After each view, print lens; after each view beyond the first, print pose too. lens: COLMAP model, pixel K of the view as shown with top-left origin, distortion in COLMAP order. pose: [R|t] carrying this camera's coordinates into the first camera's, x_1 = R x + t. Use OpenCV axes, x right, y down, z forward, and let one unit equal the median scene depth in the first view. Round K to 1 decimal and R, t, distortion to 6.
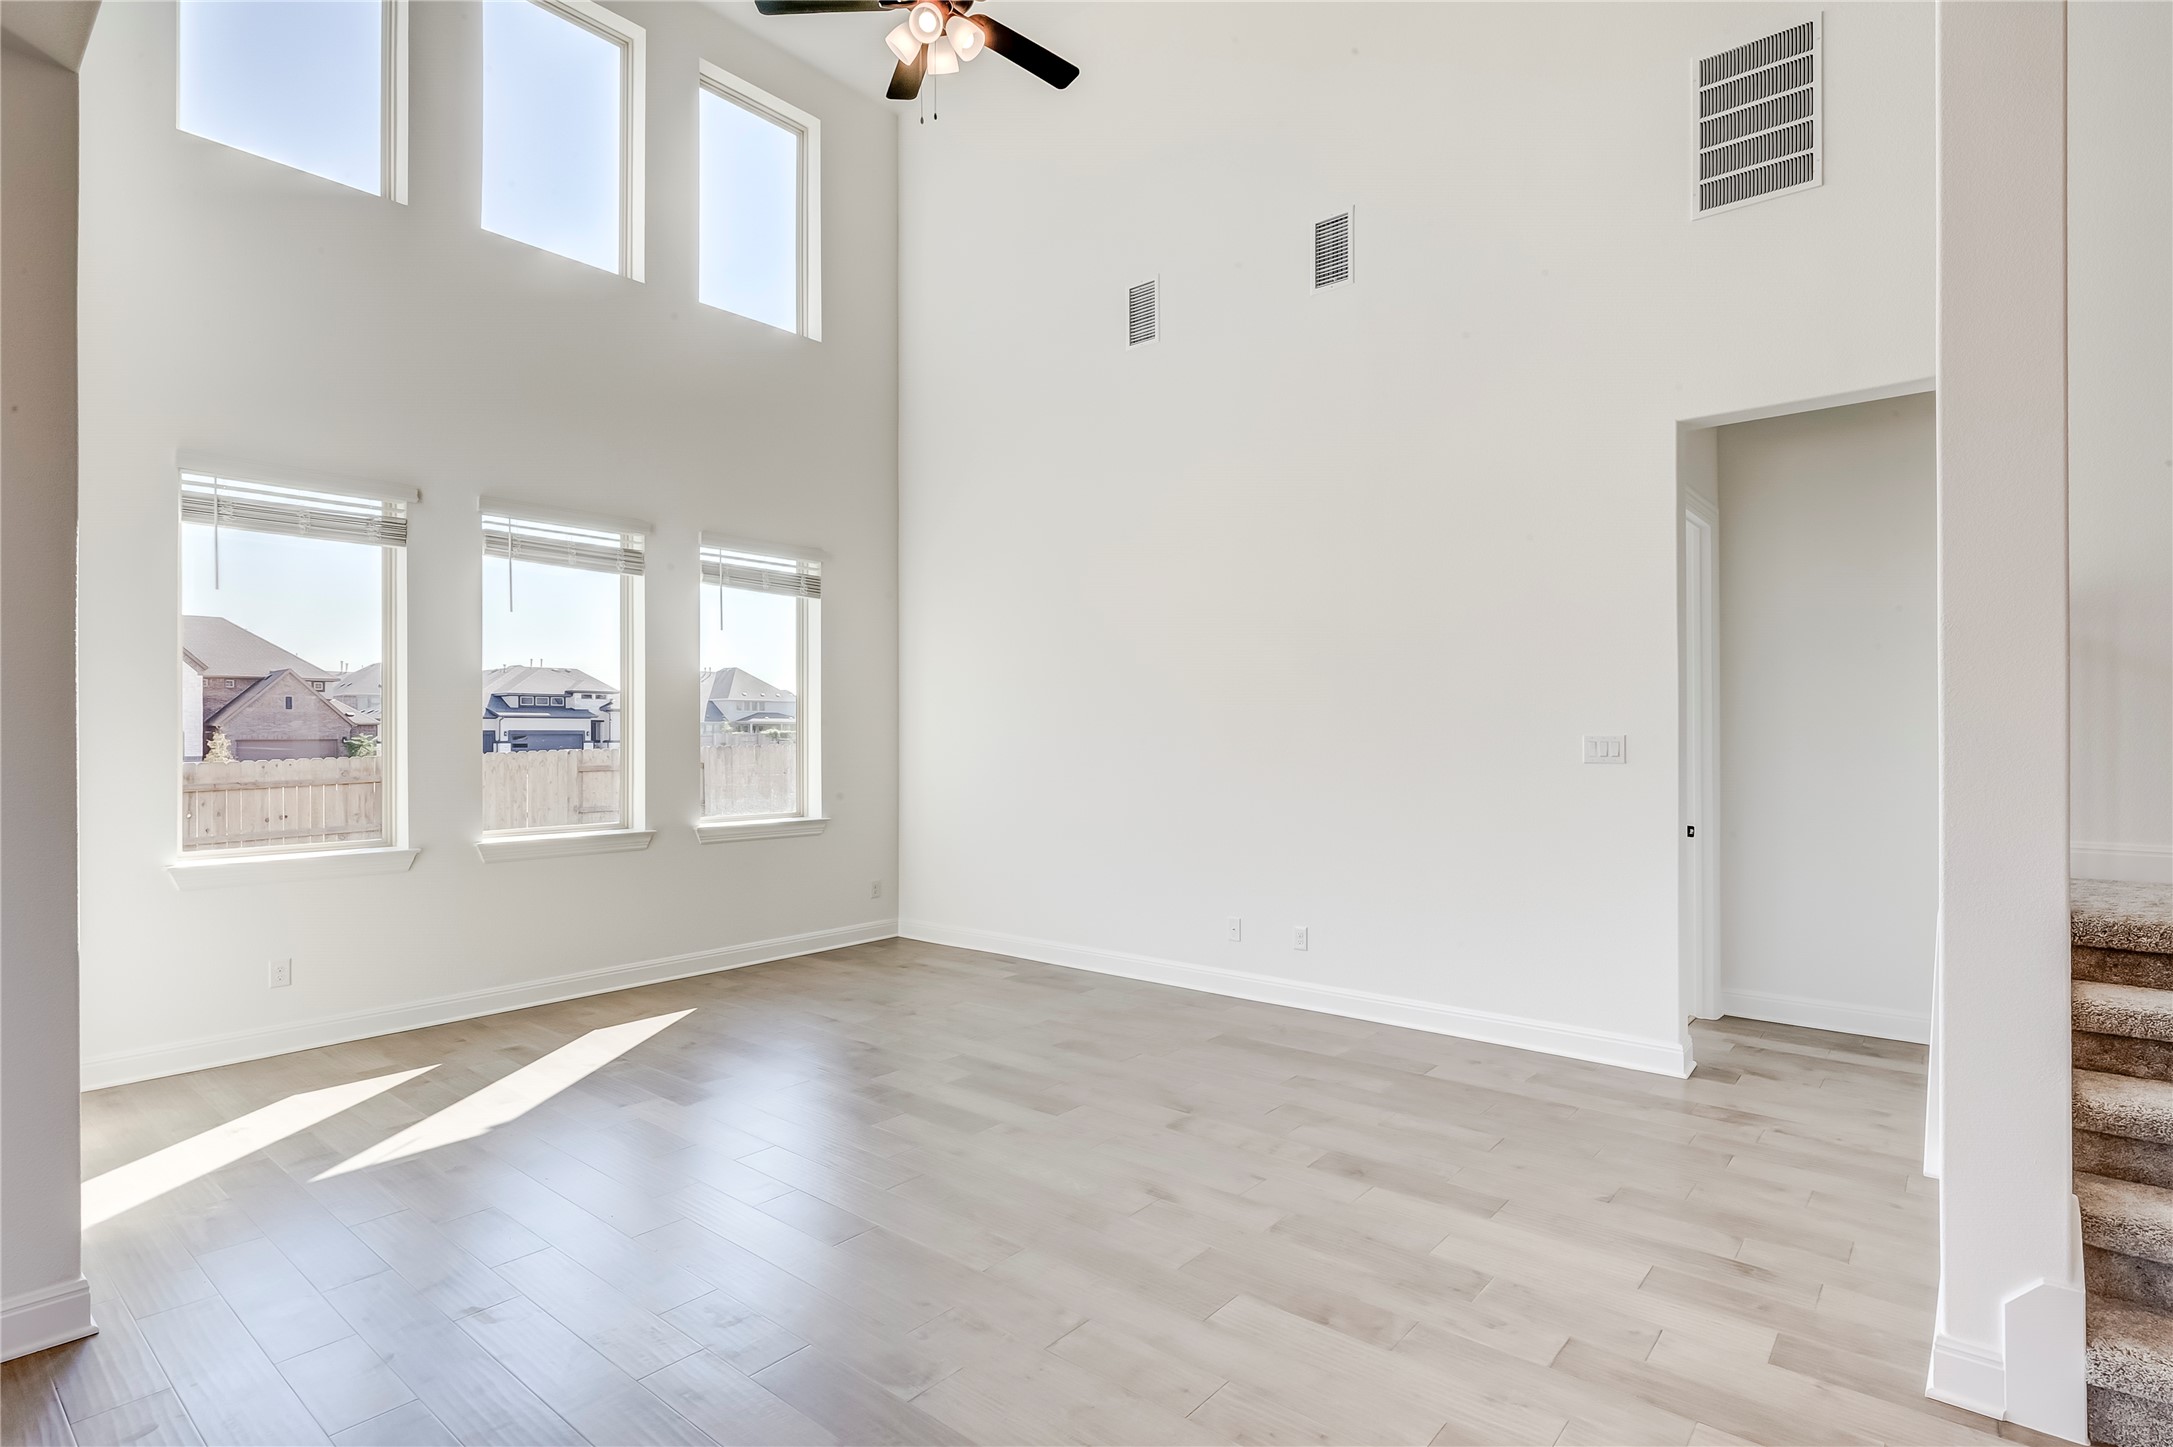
lens RADIAL K [[1078.4, 0, 1085.4], [0, 1078.4, 729.5], [0, 0, 1]] dist [-0.001559, -0.000016]
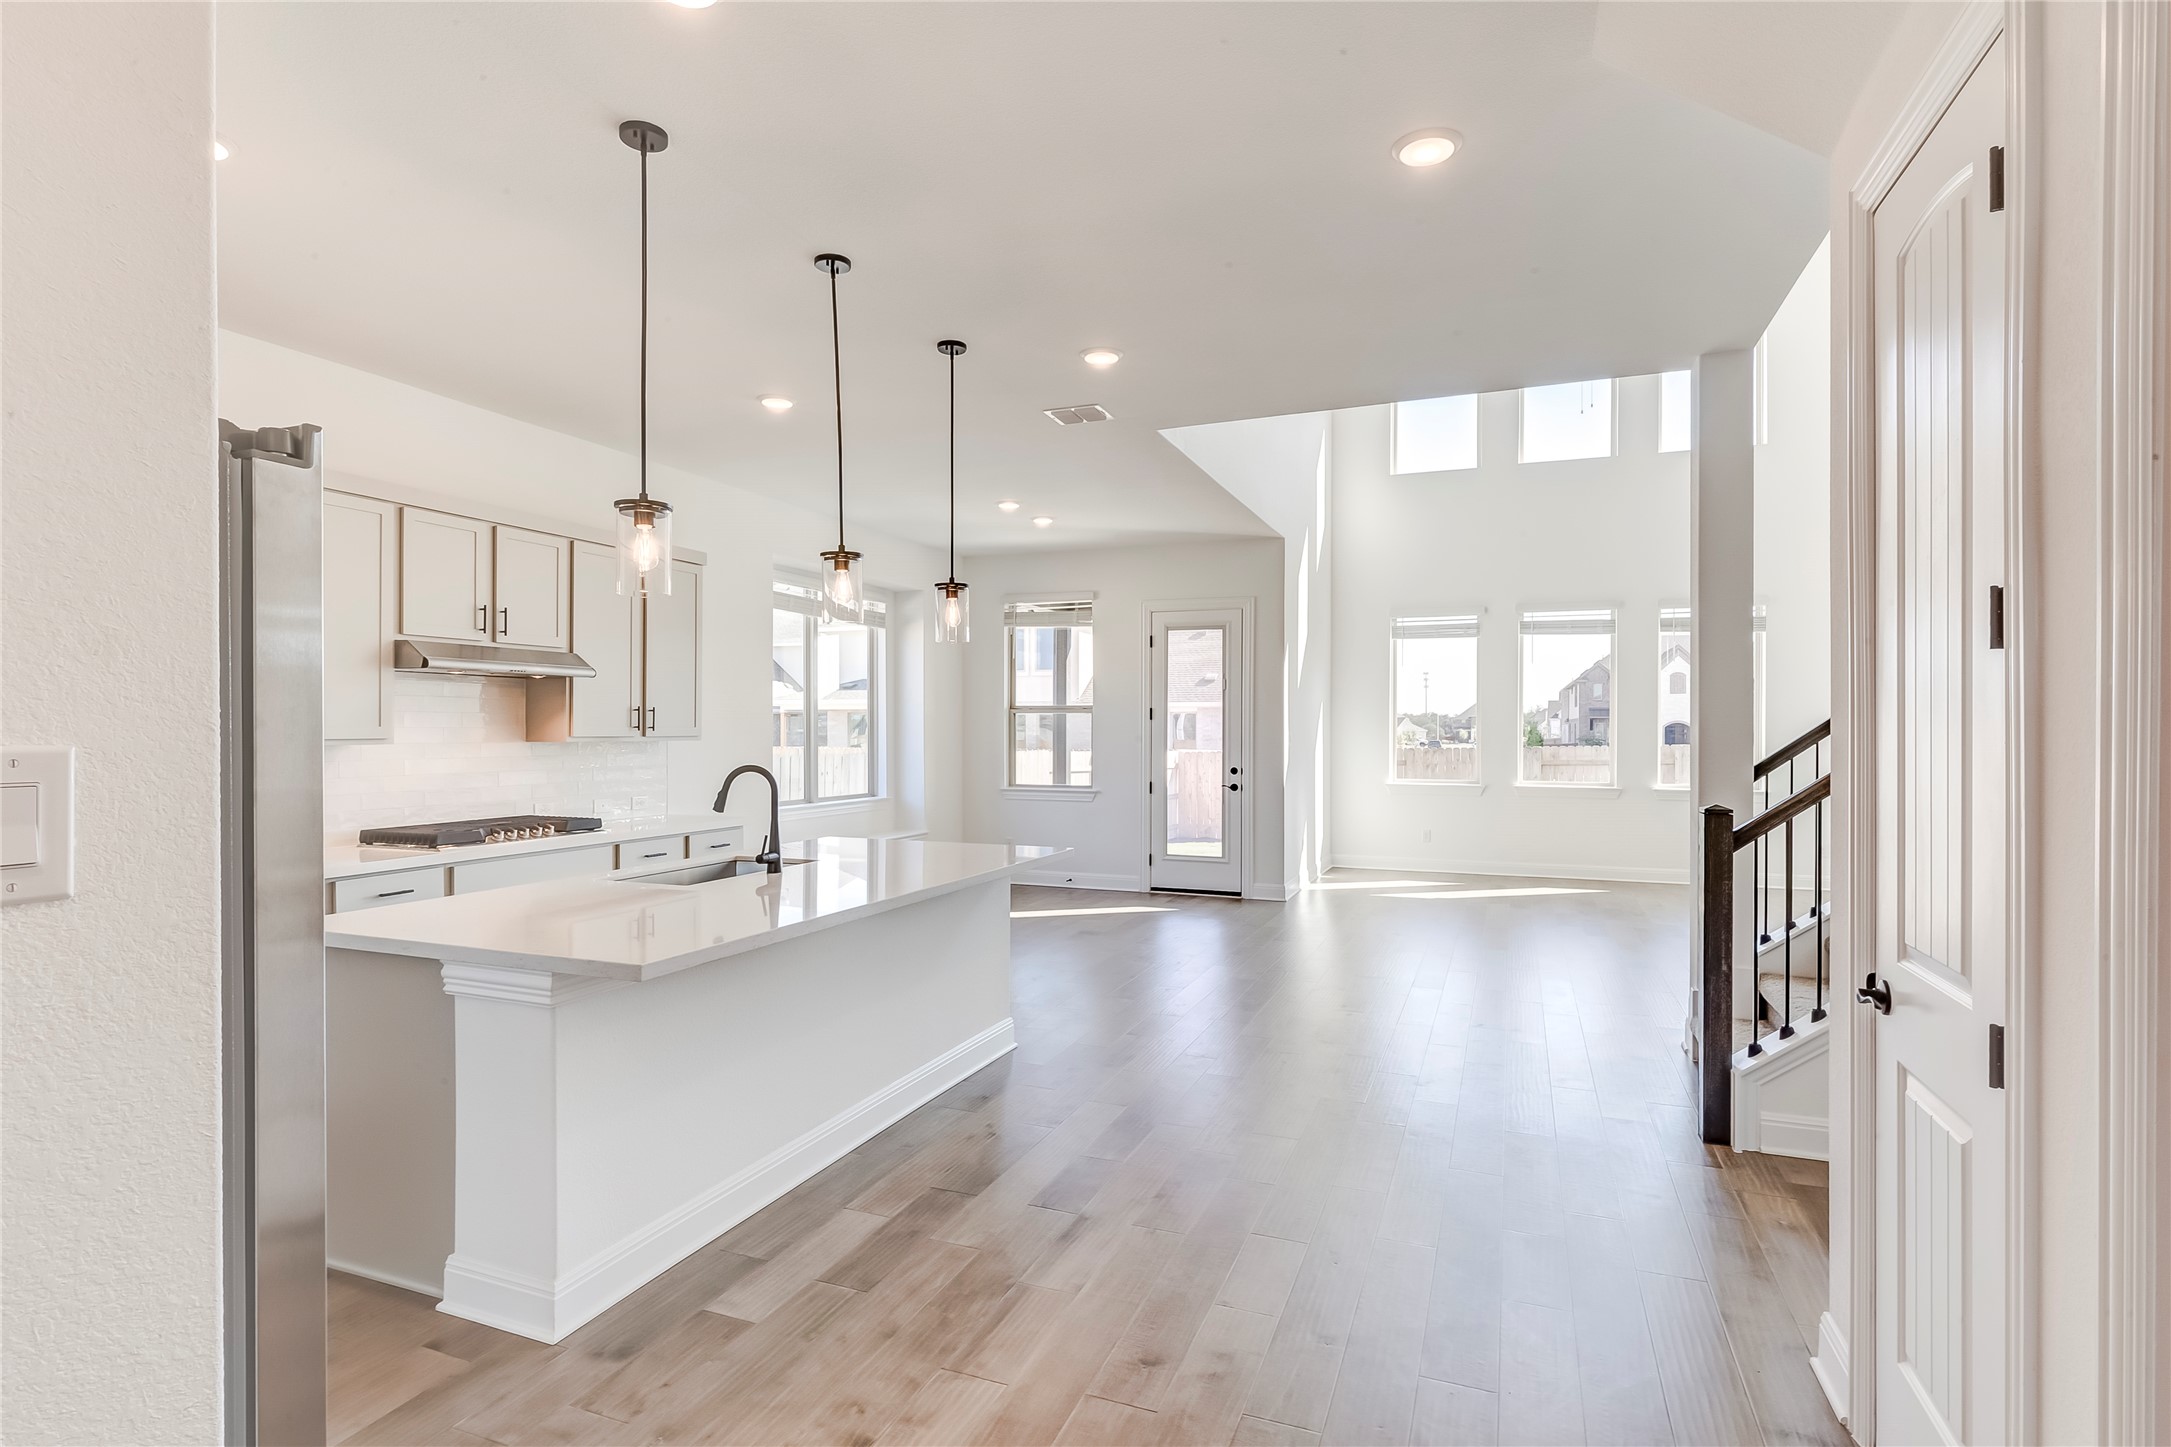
lens RADIAL K [[1073.9, 0, 1091.0], [0, 1073.9, 727.3], [0, 0, 1]] dist [-0.000250, -0.000830]
pose [[0.319647, 0.003944, -0.947528, 0.944408], [-0.000973, 0.999992, 0.003834, -0.005677], [0.947536, -0.000304, 0.319649, -0.304803]]
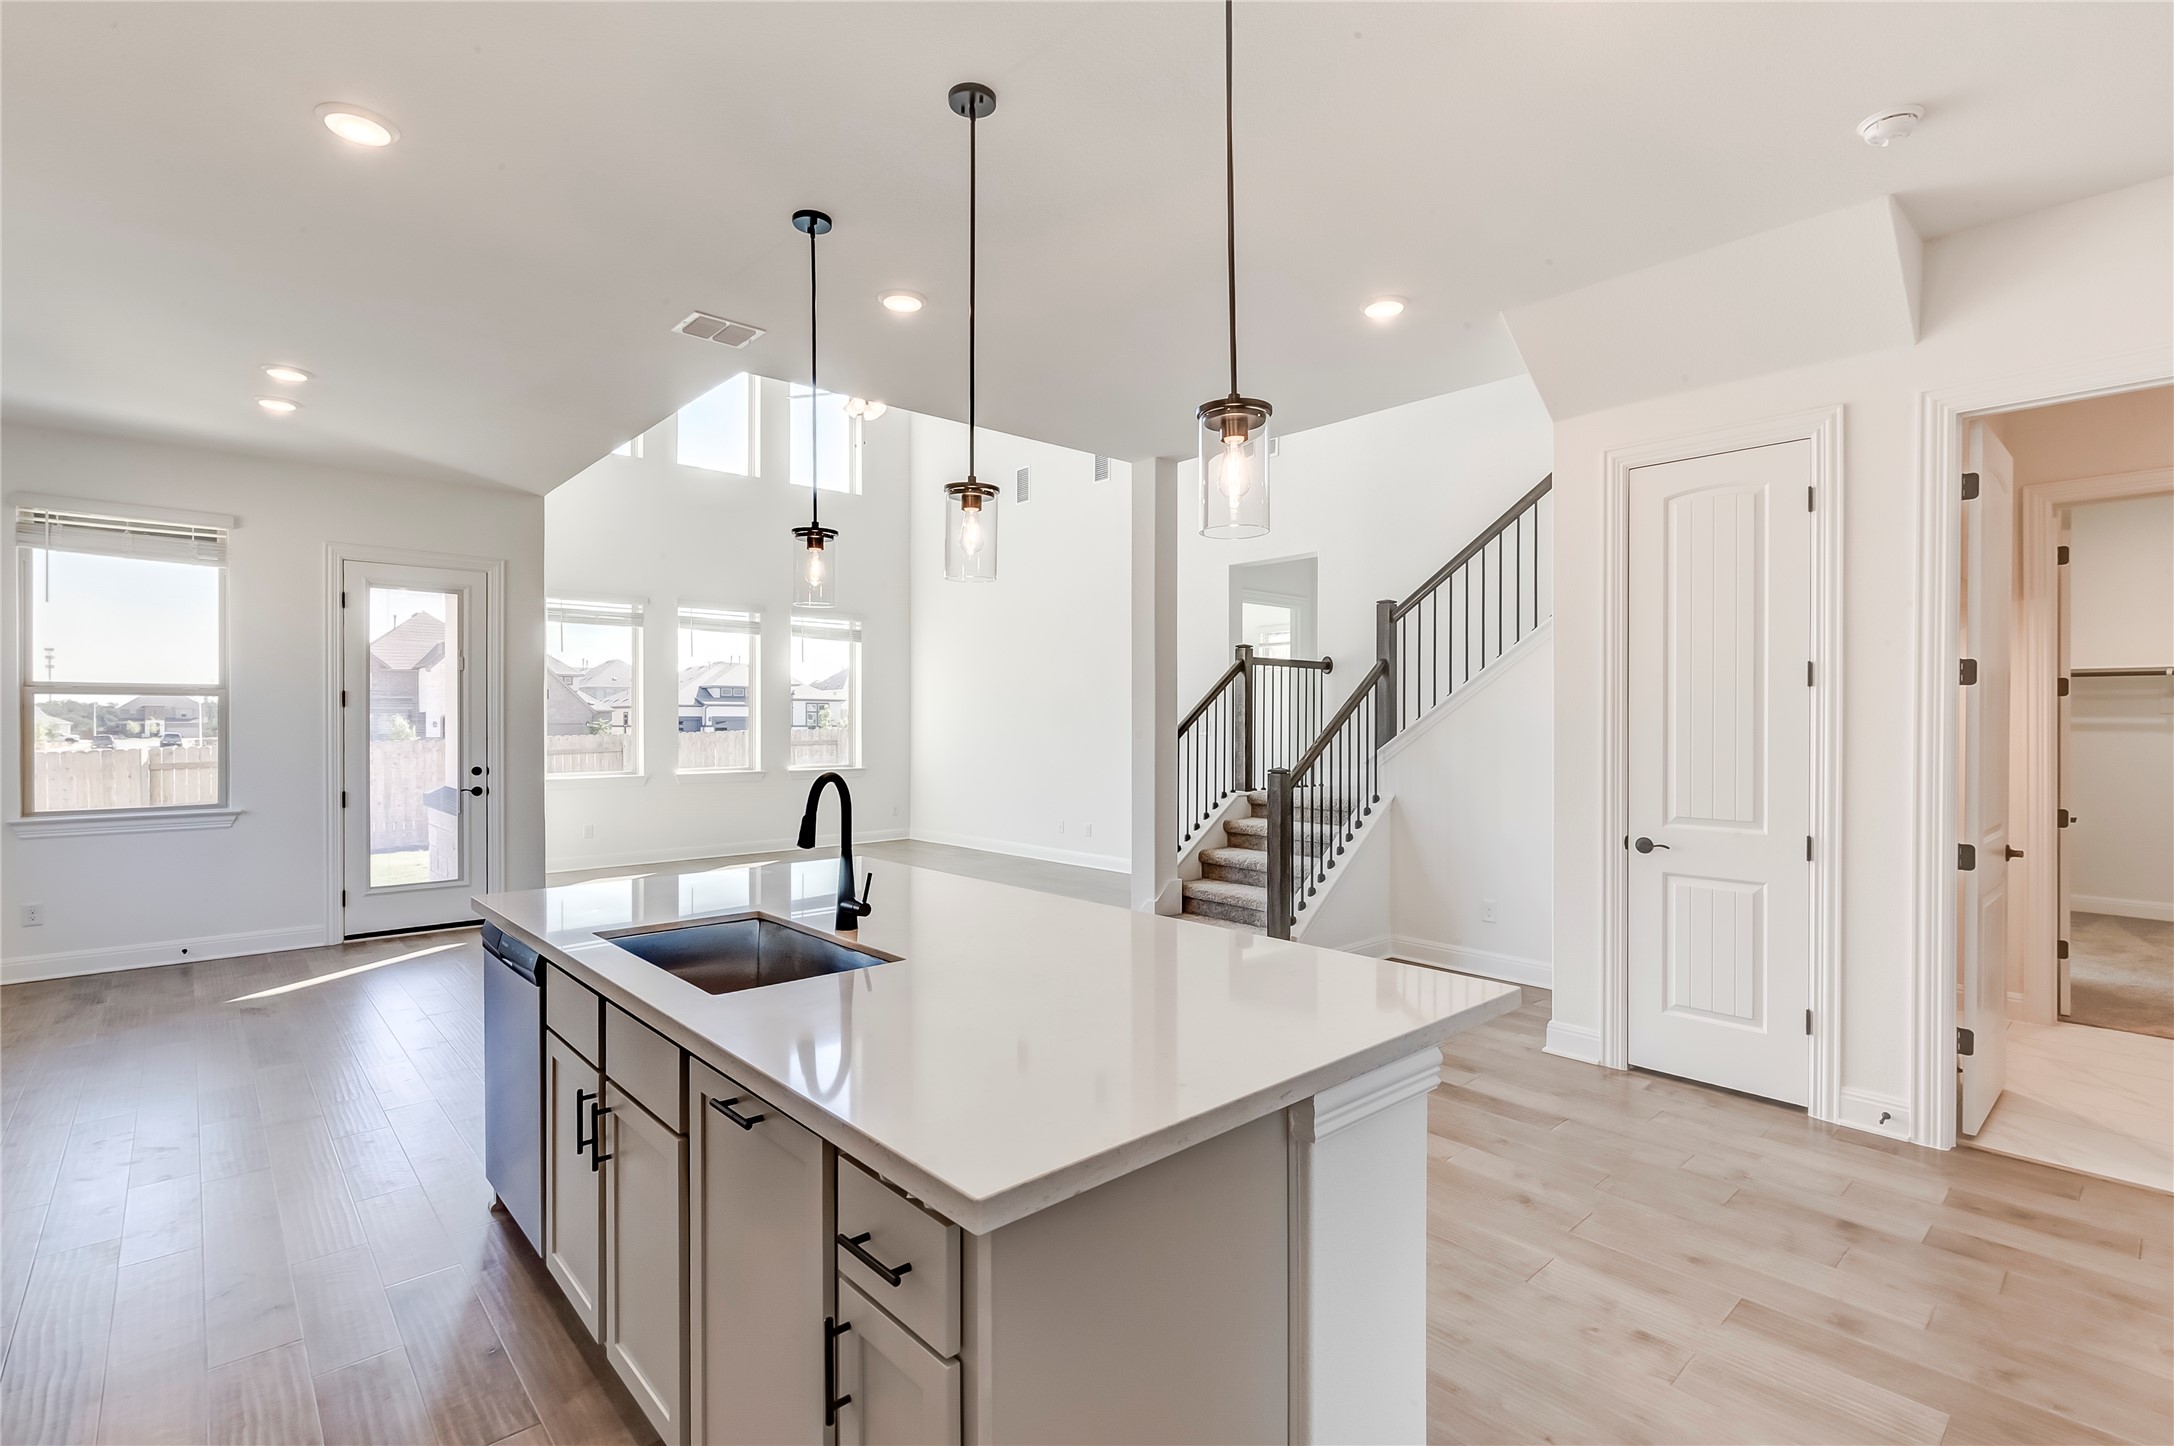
lens RADIAL K [[1002.1, 0, 1084.6], [0, 1002.1, 725.7], [0, 0, 1]] dist [0.008805, -0.004892]
pose [[0.990331, 0.004207, -0.138663, 0.410380], [-0.002978, 0.999954, 0.009069, -0.002604], [0.138695, -0.008569, 0.990298, -0.681065]]
